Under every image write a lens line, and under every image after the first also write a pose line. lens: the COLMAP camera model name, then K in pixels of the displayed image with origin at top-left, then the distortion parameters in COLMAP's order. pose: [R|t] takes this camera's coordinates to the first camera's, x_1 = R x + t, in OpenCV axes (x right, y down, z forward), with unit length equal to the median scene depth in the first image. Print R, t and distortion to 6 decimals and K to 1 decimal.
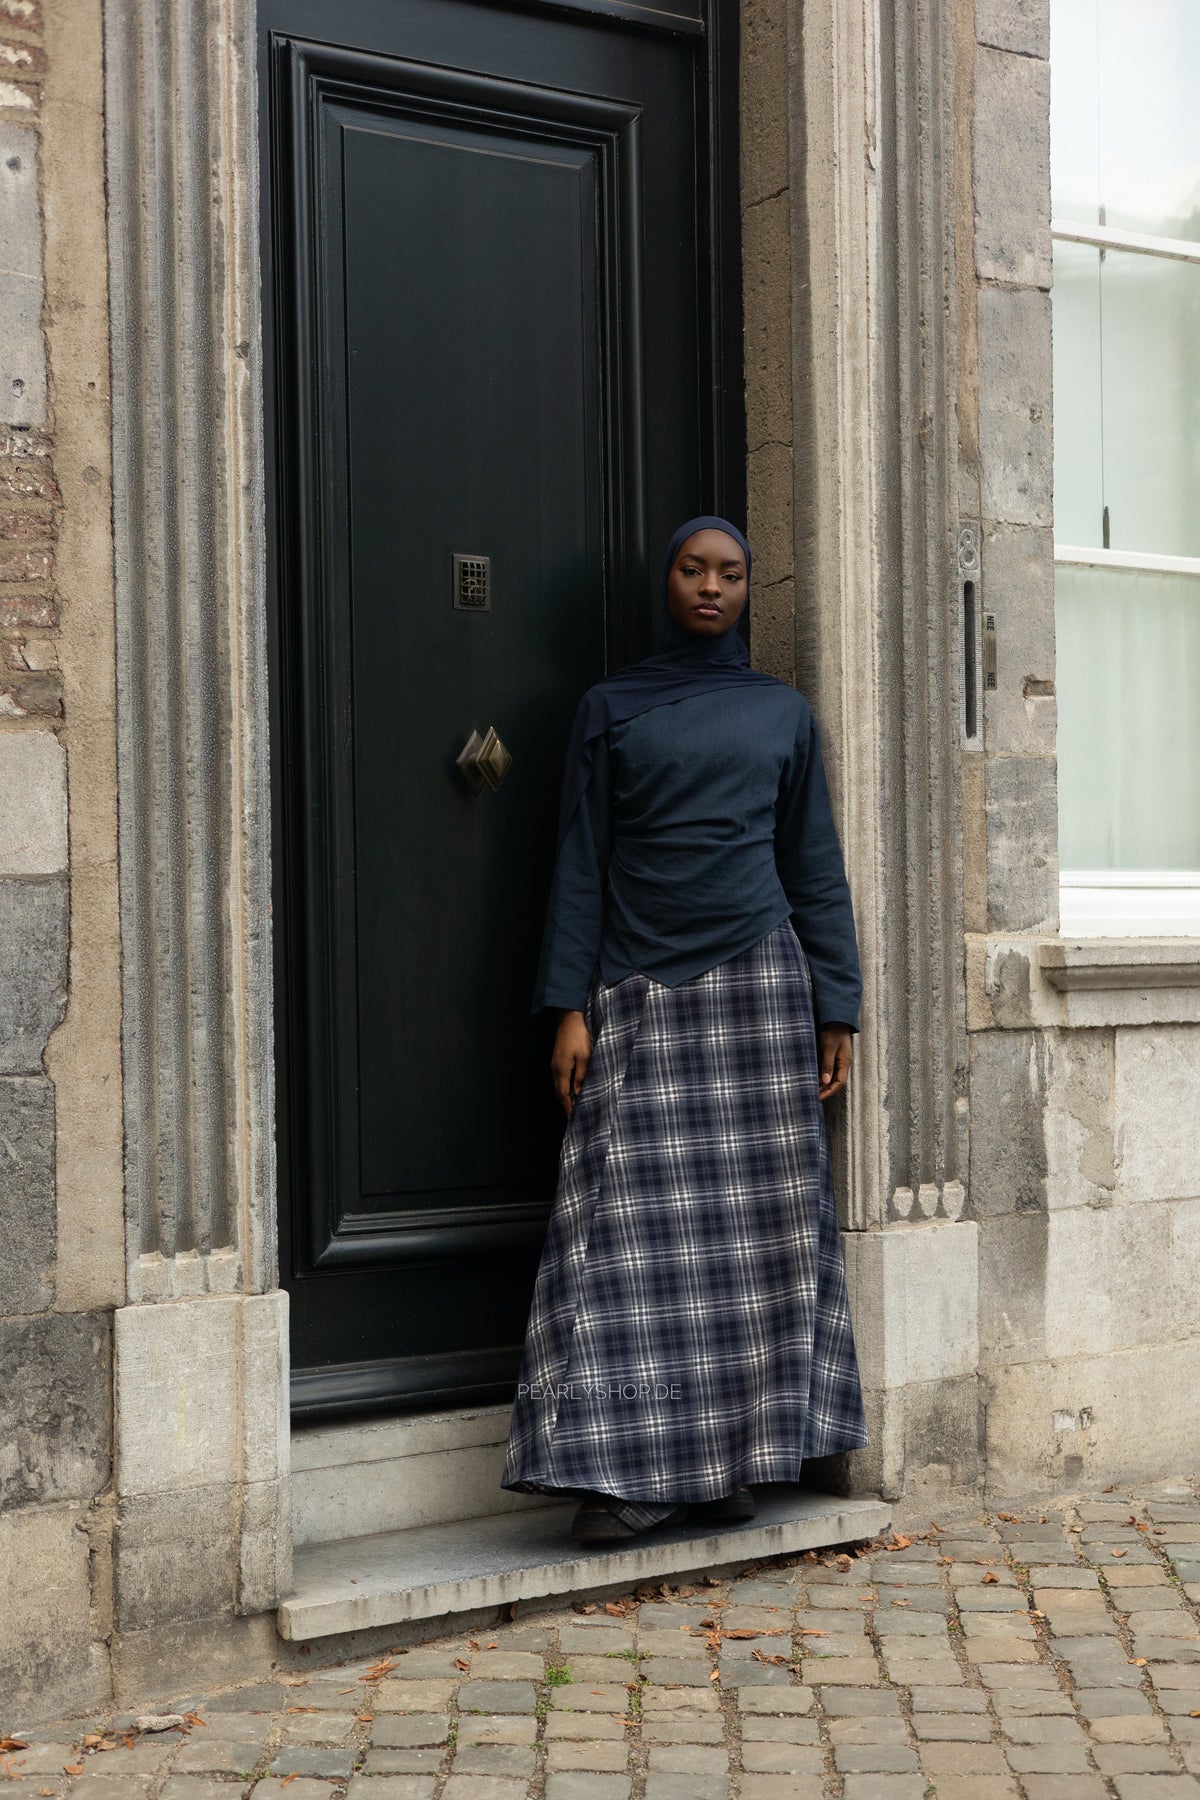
lens RADIAL K [[2528.0, 0, 629.3], [0, 2528.0, 954.7], [0, 0, 1]] dist [0.006878, 0.000000]
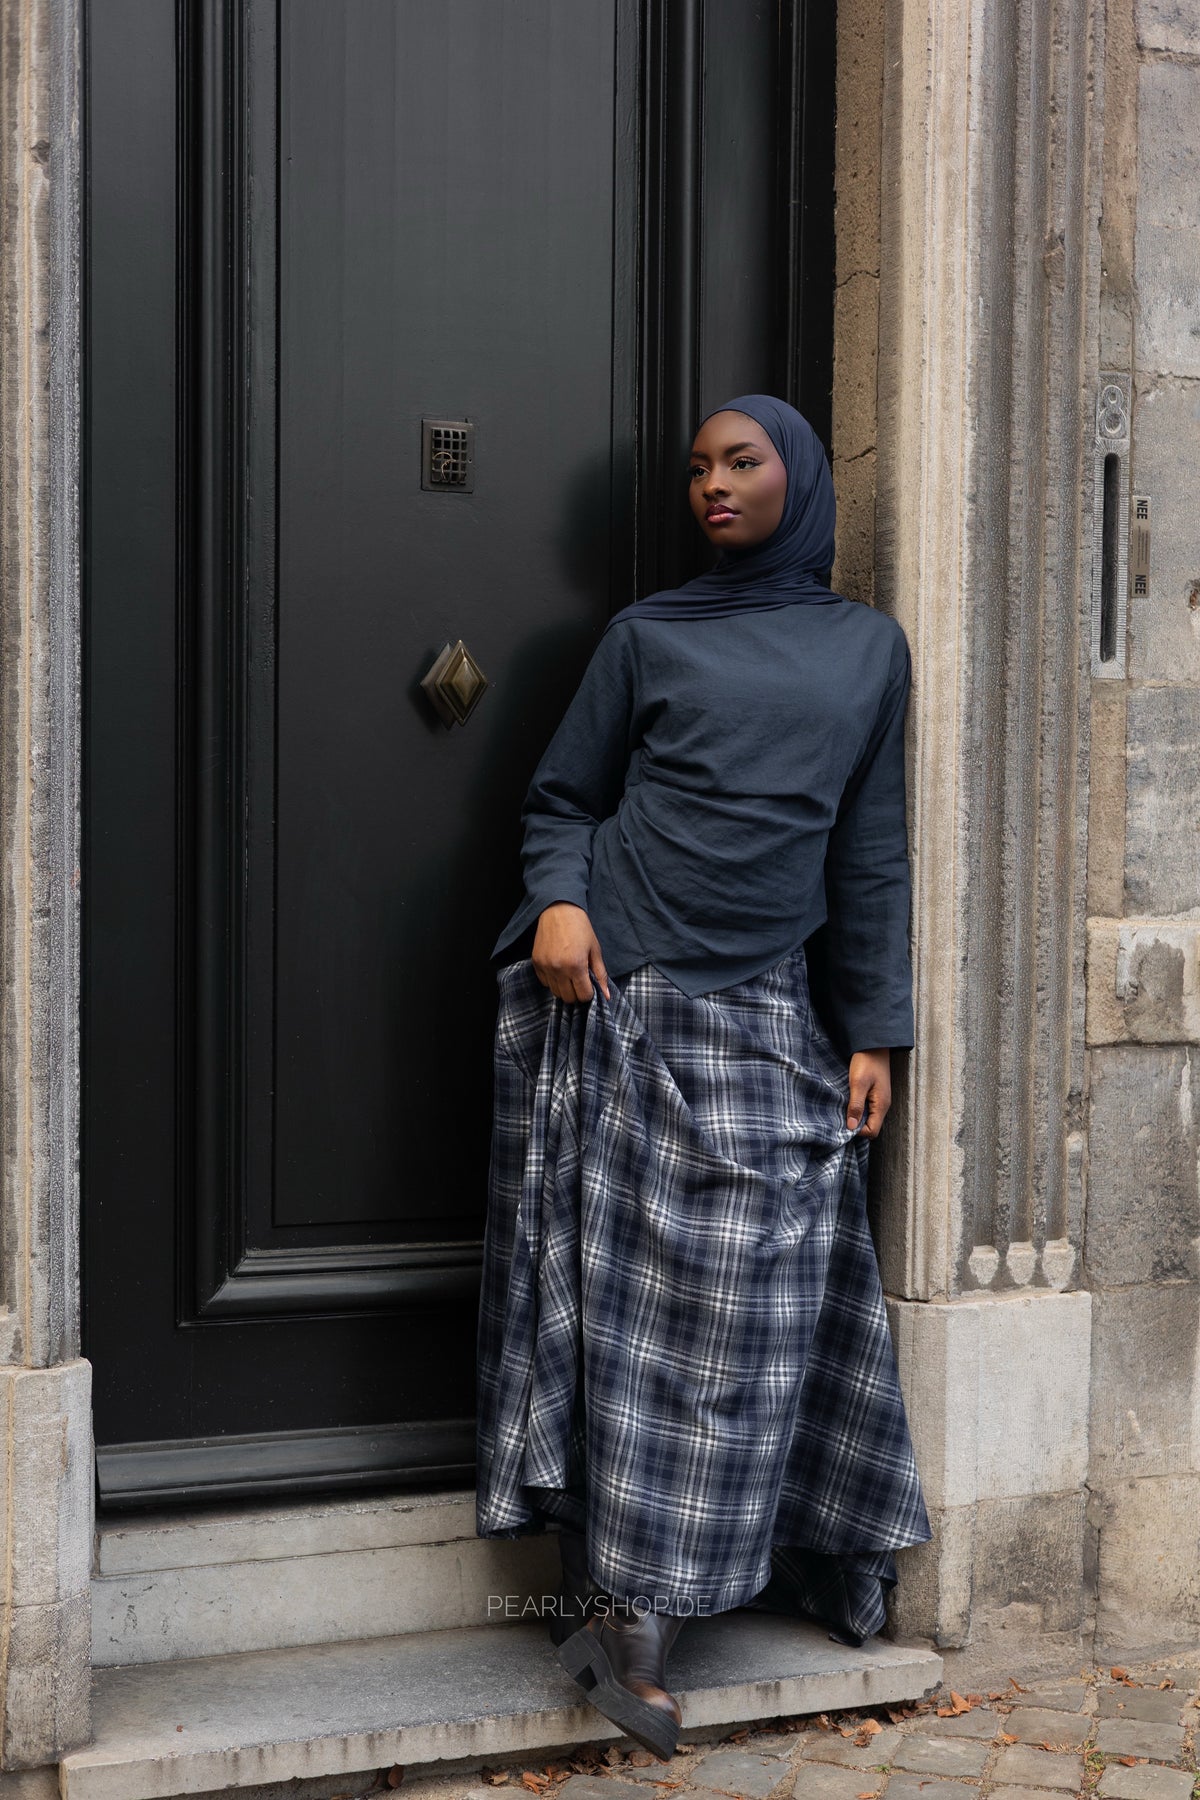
lens RADIAL K [[2643.7, 0, 652.5], [0, 2643.7, 942.9], [0, 0, 1]] dist [0.012740, 0.000000]
pose [[0.981313, 0.036009, -0.189021, 0.157727], [-0.028691, 0.998734, 0.041311, -0.030646], [0.190269, -0.035116, 0.981104, 0.193774]]
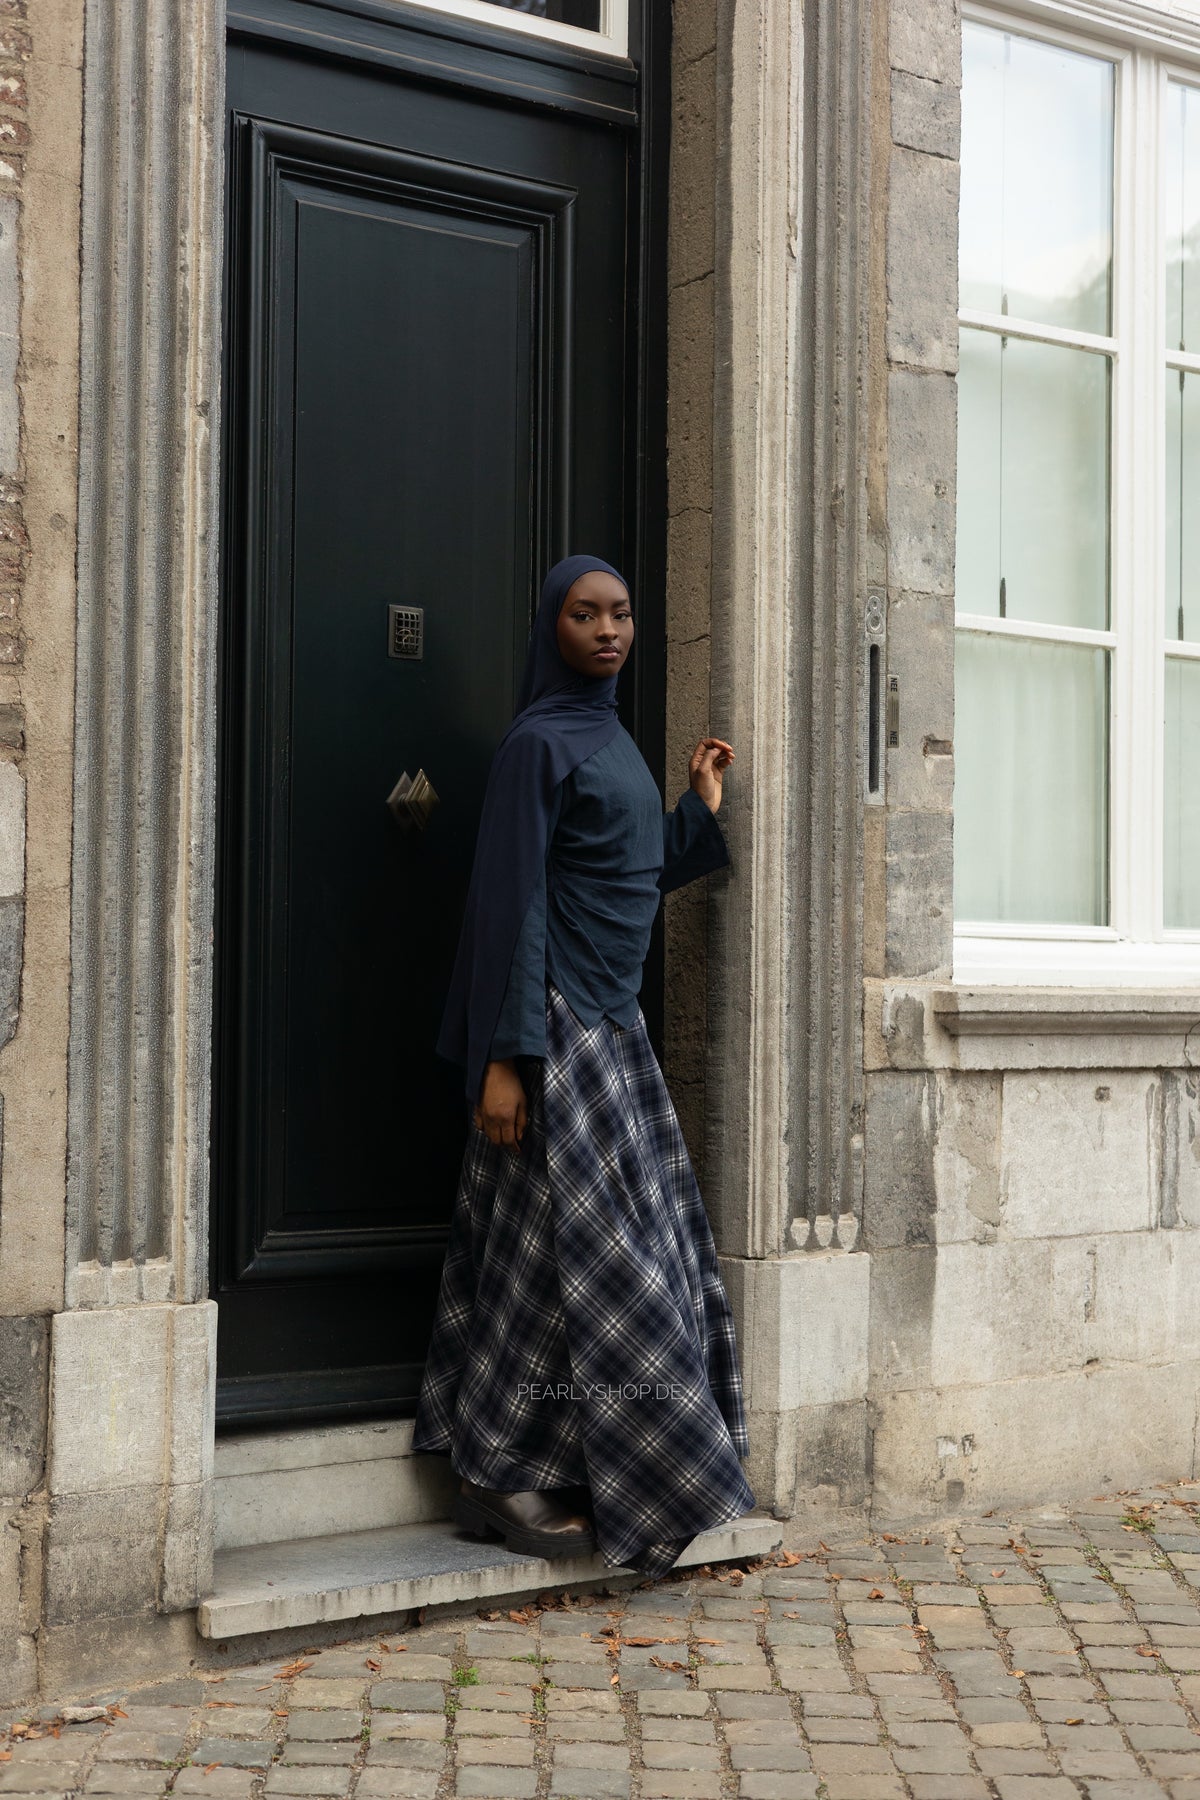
lens RADIAL K [[2528.0, 0, 609.0], [0, 2528.0, 896.8], [0, 0, 1]] dist [0.006878, 0.000000]
pose [[0.998862, 0.027270, 0.039120, -0.015537], [-0.025691, 0.998857, -0.040299, 0.003201], [-0.040174, 0.039249, 0.998422, -0.048482]]
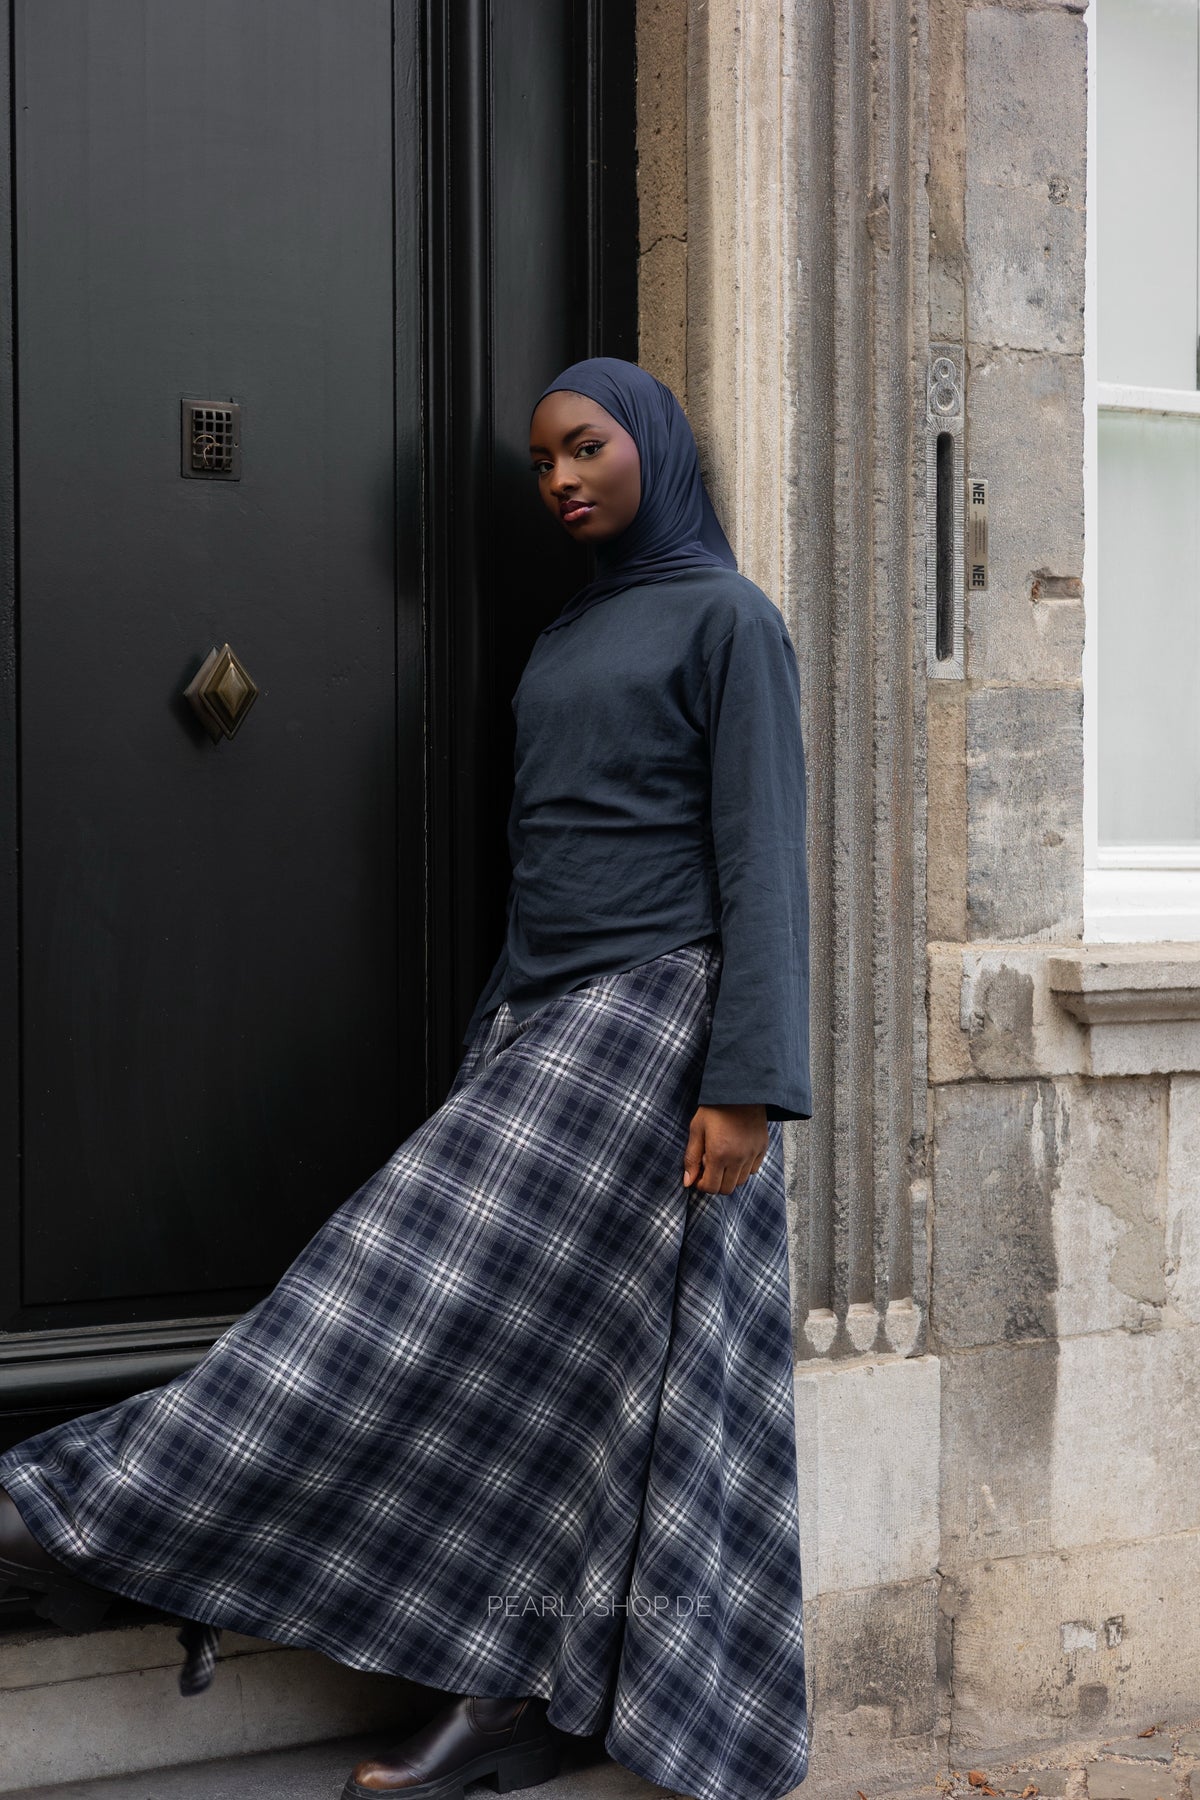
lens RADIAL K [[2528.0, 0, 592.1], [0, 2528.0, 889.5], [0, 0, 1]] dist [0.006878, 0.000000]
pose [[0.989027, 0.016887, -0.146770, 0.145579], [-0.014517, 0.999747, 0.017208, -0.034159], [0.147023, -0.014889, 0.989021, 0.307157]]
